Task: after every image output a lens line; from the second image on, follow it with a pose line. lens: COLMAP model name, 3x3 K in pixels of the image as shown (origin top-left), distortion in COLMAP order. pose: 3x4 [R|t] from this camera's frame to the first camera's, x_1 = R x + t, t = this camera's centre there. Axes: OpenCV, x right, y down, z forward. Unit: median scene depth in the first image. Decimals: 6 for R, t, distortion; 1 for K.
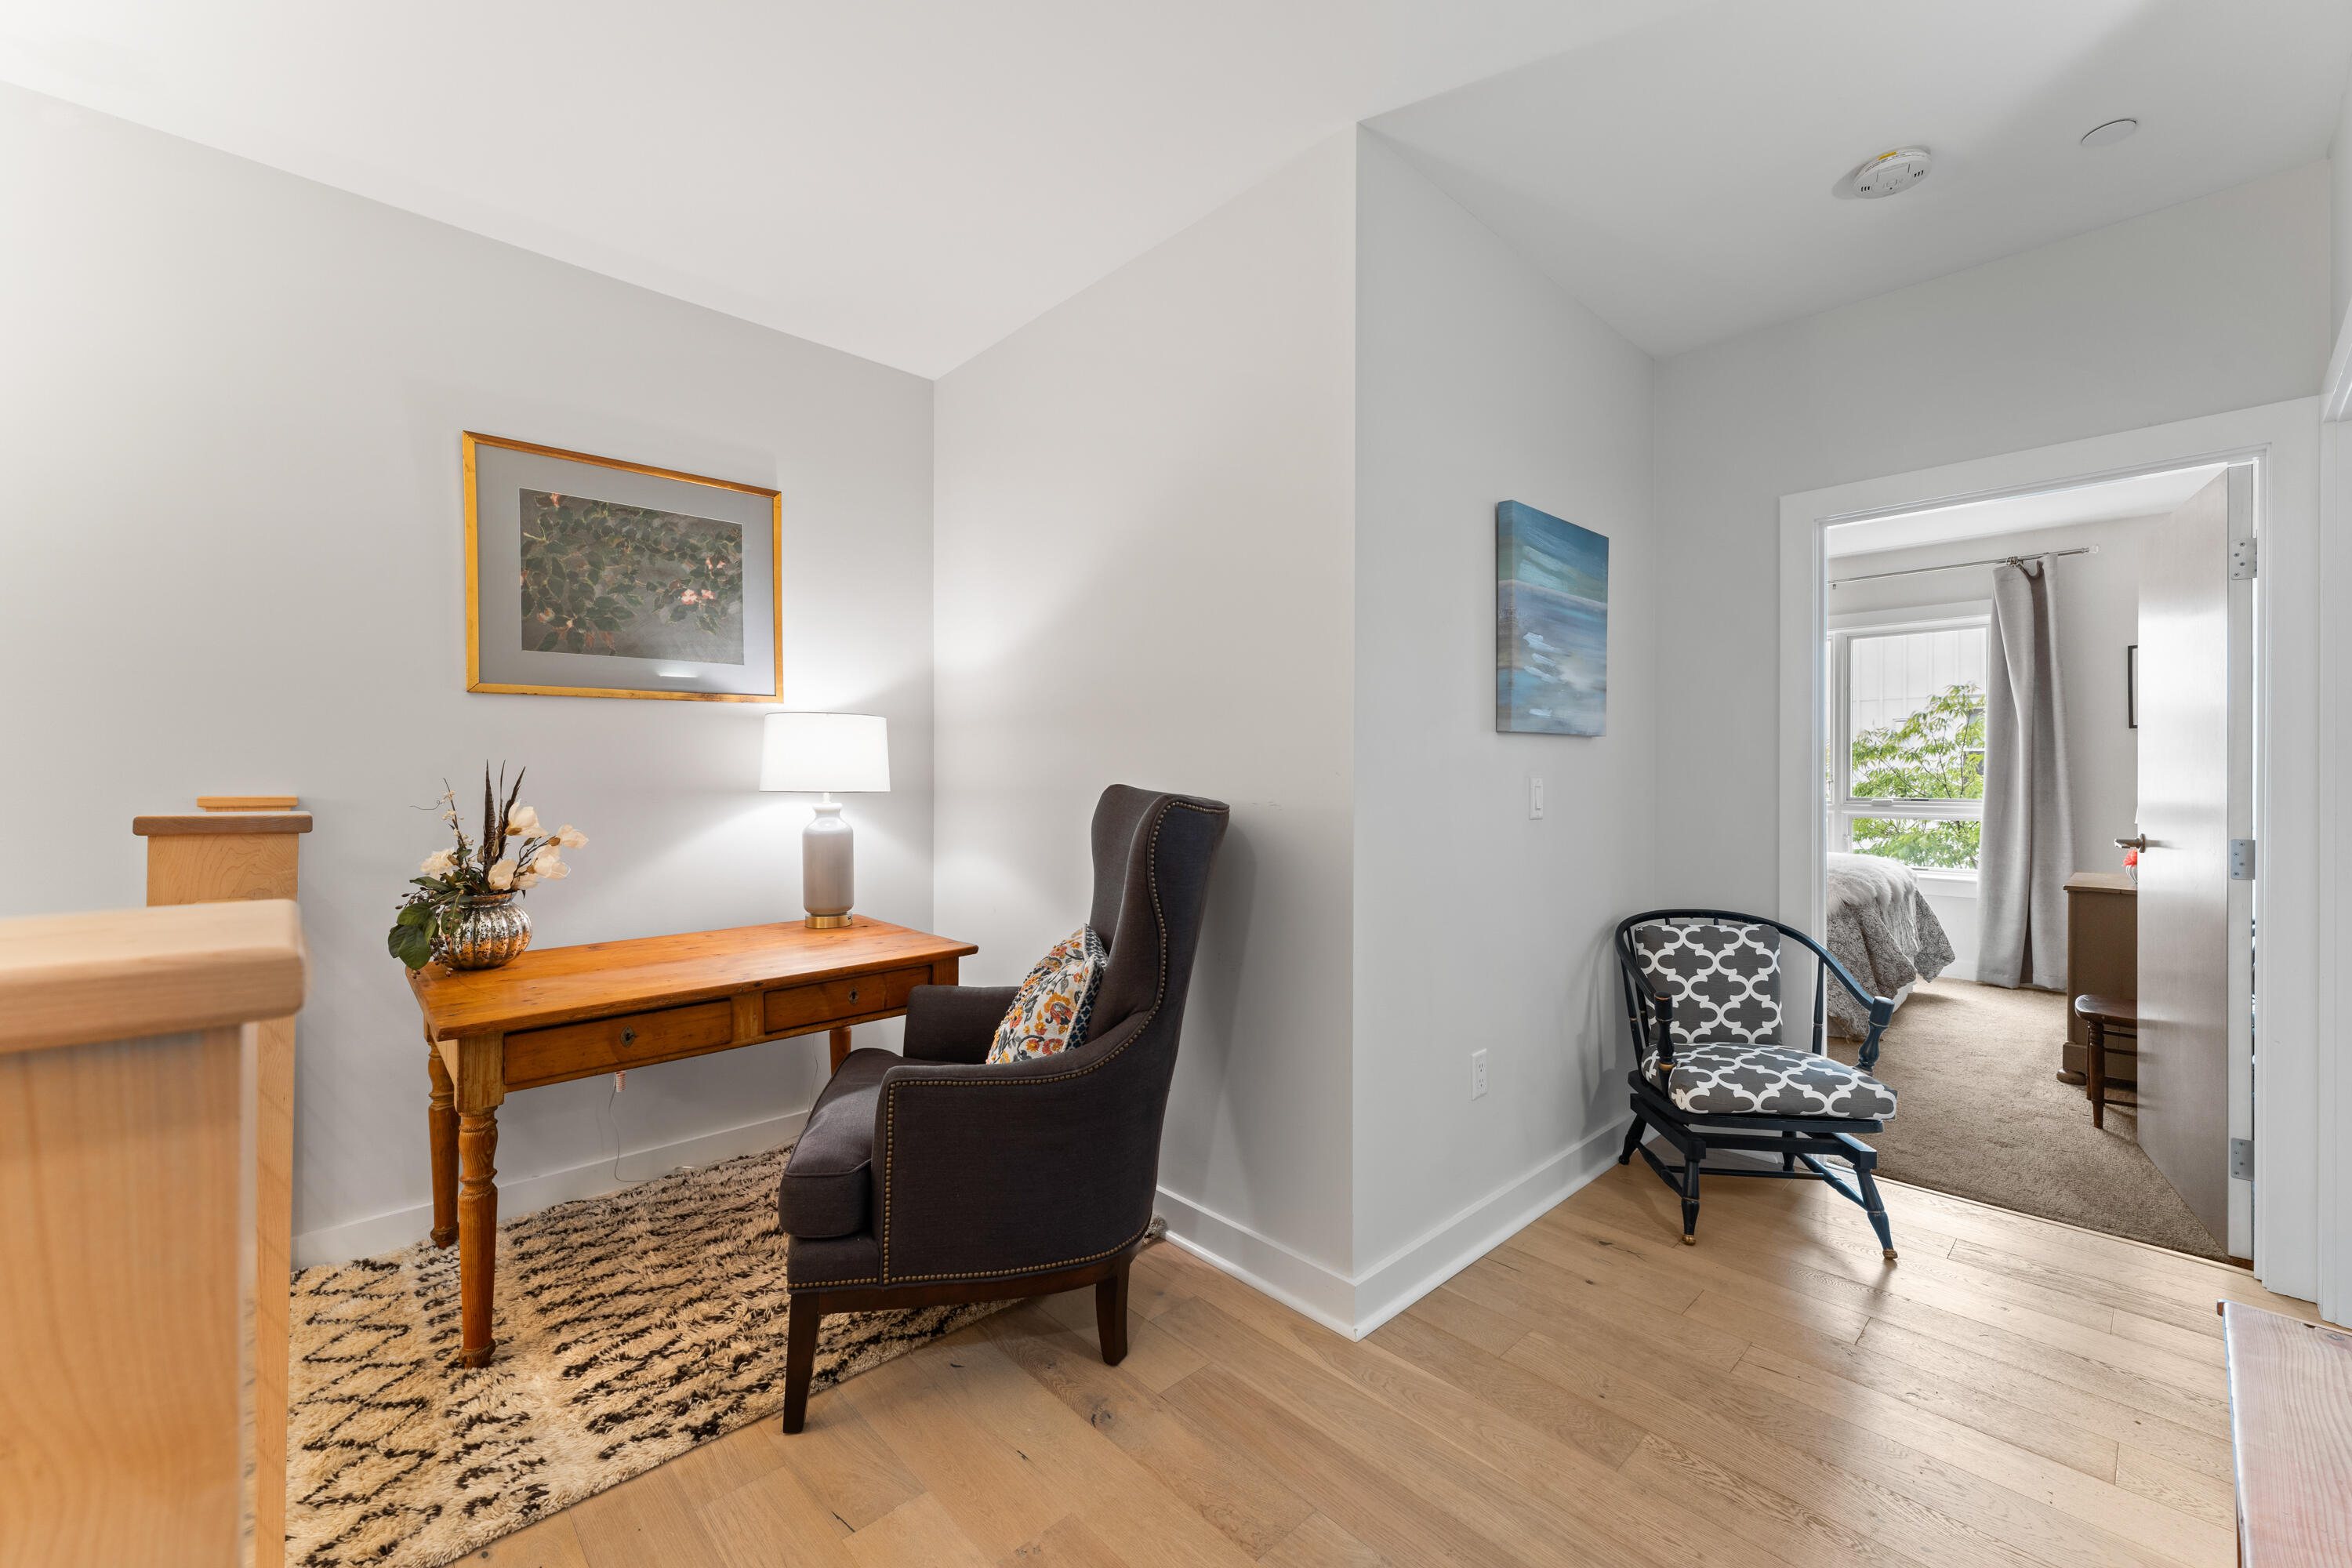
lens RADIAL K [[929.4, 0, 1166.8], [0, 929.4, 780.9], [0, 0, 1]] dist [0.000808, 0.000190]
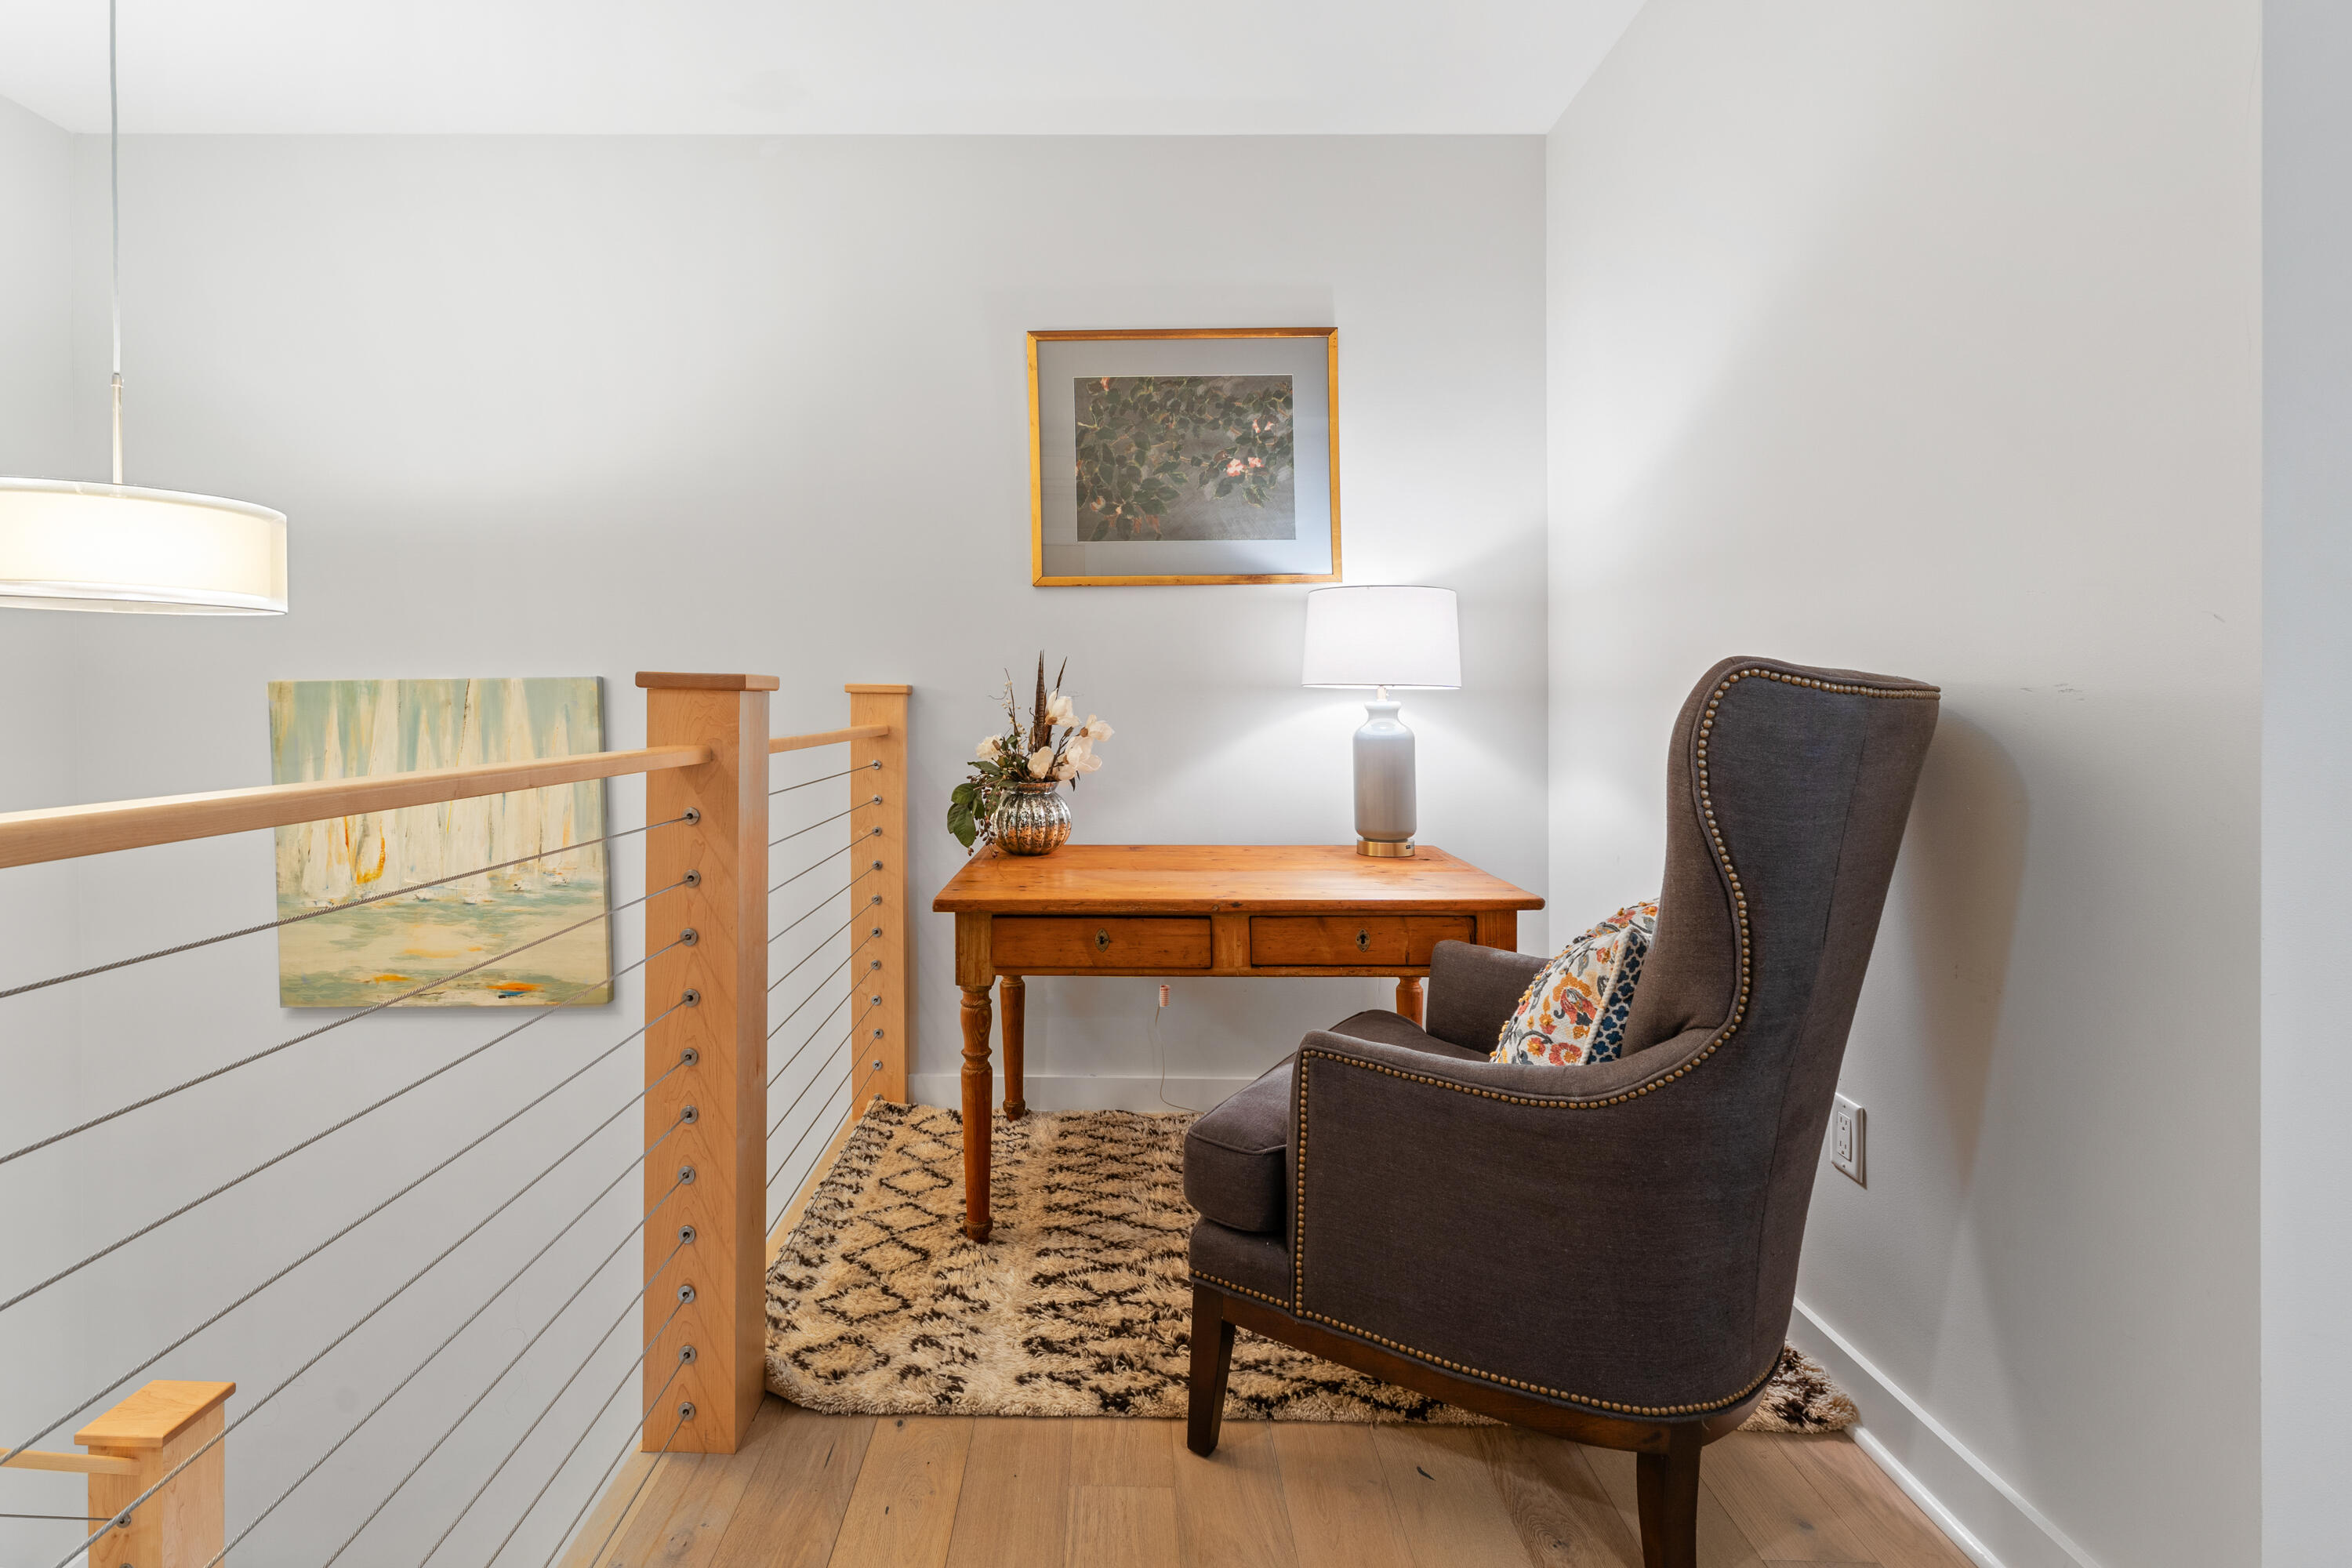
lens RADIAL K [[1094.2, 0, 1095.9], [0, 1094.2, 707.3], [0, 0, 1]] dist [0.000425, -0.000095]
pose [[0.719328, 0.006396, -0.694641, 0.163262], [-0.007353, 0.999972, 0.001594, 0.042314], [0.694631, 0.003961, 0.719355, 0.212125]]
